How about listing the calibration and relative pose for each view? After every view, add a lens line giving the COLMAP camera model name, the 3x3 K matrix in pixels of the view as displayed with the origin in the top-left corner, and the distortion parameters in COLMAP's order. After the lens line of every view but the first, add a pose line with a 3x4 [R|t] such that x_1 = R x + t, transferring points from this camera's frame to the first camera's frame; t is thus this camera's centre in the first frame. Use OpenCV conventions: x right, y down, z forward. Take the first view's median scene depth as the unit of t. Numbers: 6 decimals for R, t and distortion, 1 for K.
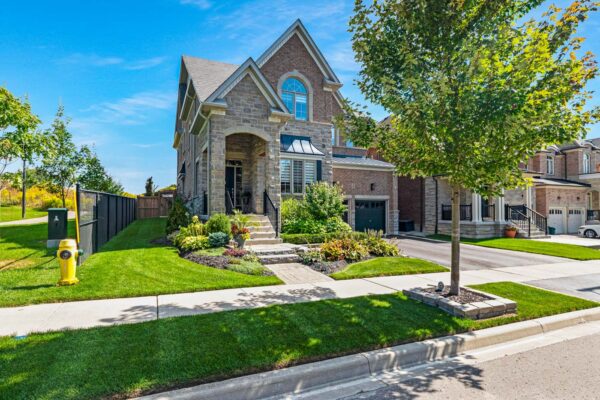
lens RADIAL K [[309.6, 0, 300.0], [0, 309.6, 200.0], [0, 0, 1]] dist [0.003517, 0.000535]
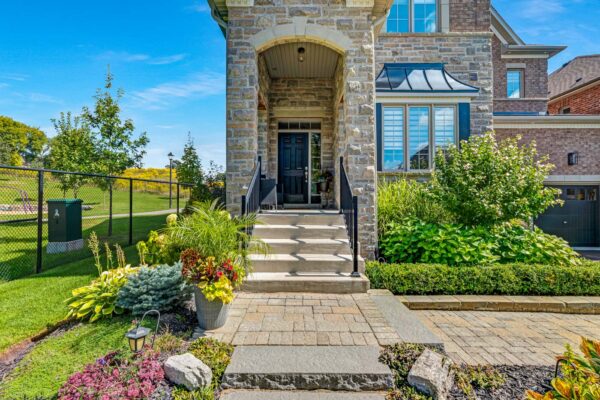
lens RADIAL K [[261.9, 0, 304.9], [0, 261.9, 198.4], [0, 0, 1]] dist [-0.000731, 0.000018]
pose [[0.907796, -0.001395, -0.419410, 0.004094], [0.012187, 0.999660, 0.023051, 0.016537], [0.419235, -0.026037, 0.907504, 0.568981]]
